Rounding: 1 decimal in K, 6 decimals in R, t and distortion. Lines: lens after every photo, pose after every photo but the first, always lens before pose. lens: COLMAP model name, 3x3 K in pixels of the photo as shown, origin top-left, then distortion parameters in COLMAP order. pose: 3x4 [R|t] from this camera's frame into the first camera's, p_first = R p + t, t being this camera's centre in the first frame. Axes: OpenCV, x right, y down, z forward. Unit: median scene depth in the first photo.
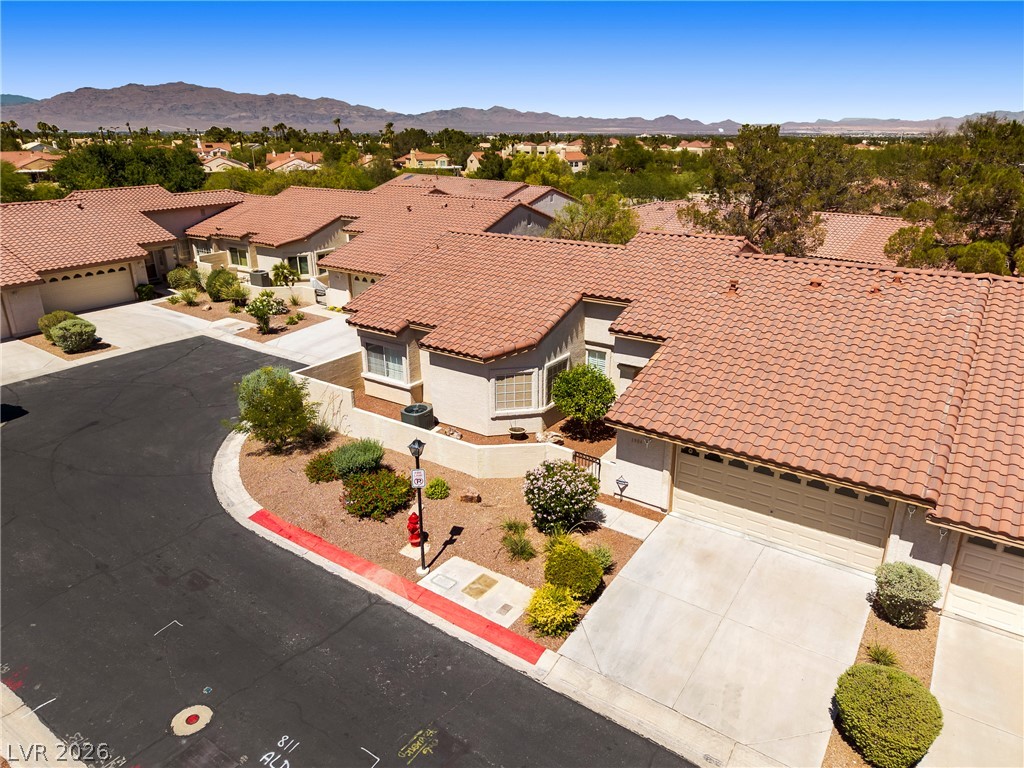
lens RADIAL K [[691.7, 0, 512.0], [0, 691.7, 384.0], [0, 0, 1]] dist [0.028829, -0.002958]
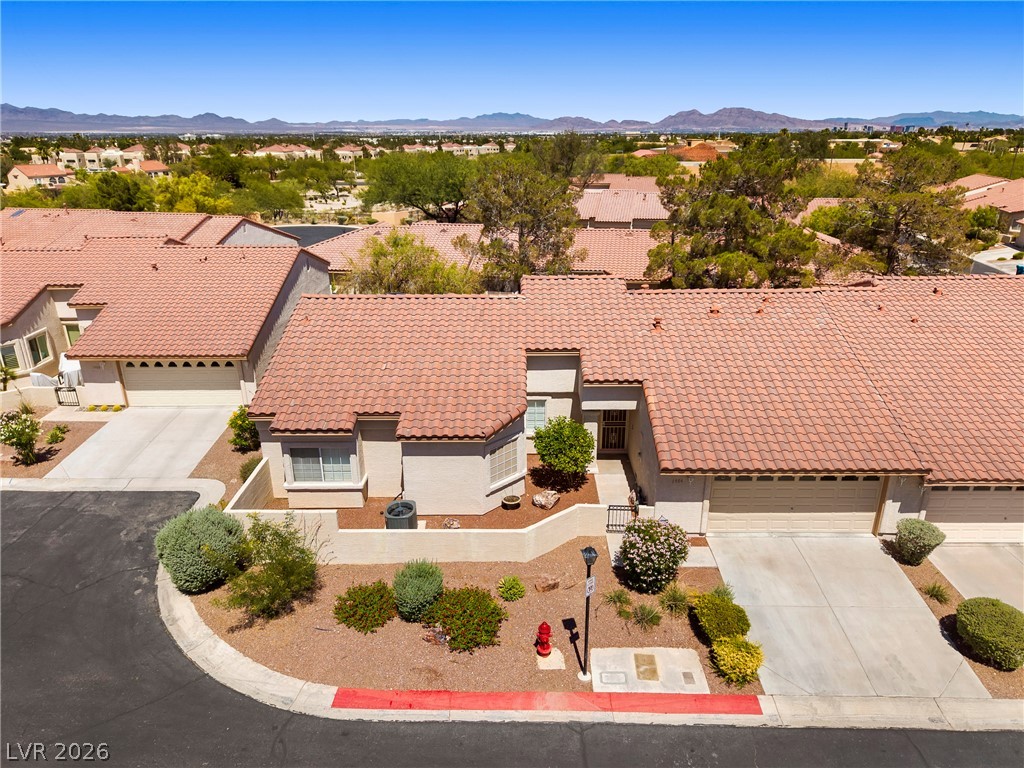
lens RADIAL K [[696.7, 0, 512.0], [0, 696.7, 384.0], [0, 0, 1]] dist [0.006245, -0.000759]
pose [[0.824783, -0.200605, 0.528669, -0.494487], [0.199411, 0.978076, 0.060030, -0.156891], [-0.529120, 0.055910, 0.846703, 0.168326]]
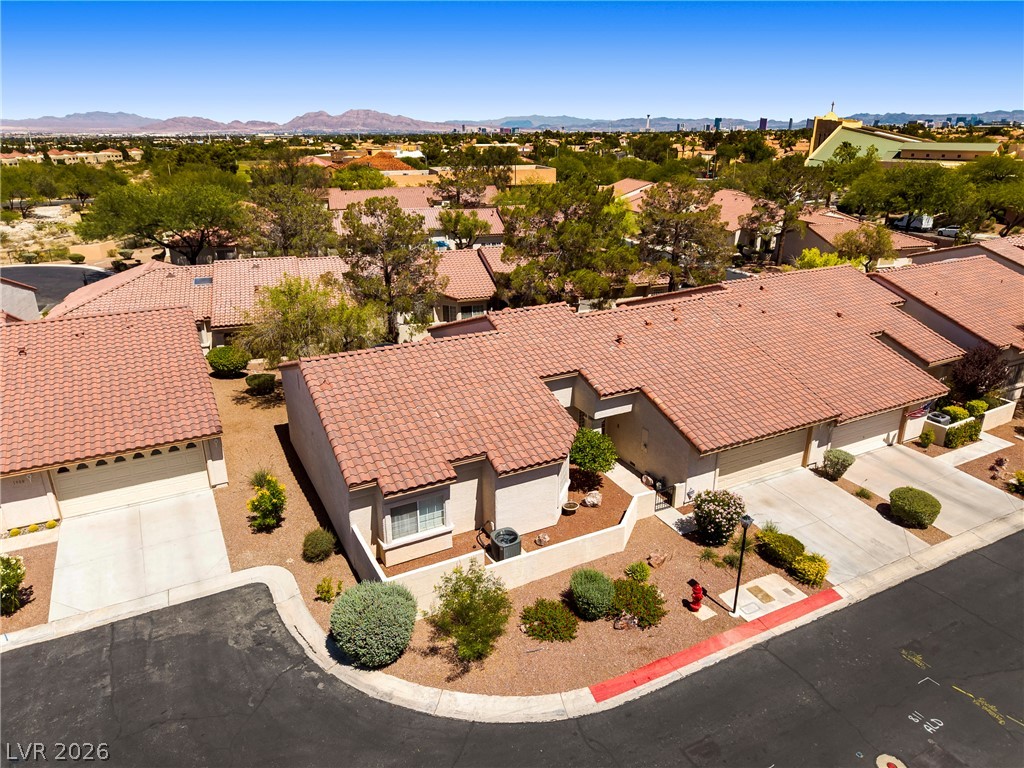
lens RADIAL K [[703.7, 0, 516.2], [0, 703.7, 381.3], [0, 0, 1]] dist [0.007943, -0.006561]
pose [[0.450487, -0.307747, 0.838065, -0.971581], [0.309402, 0.934353, 0.176791, -0.370166], [-0.837455, 0.179656, 0.516132, 0.460121]]
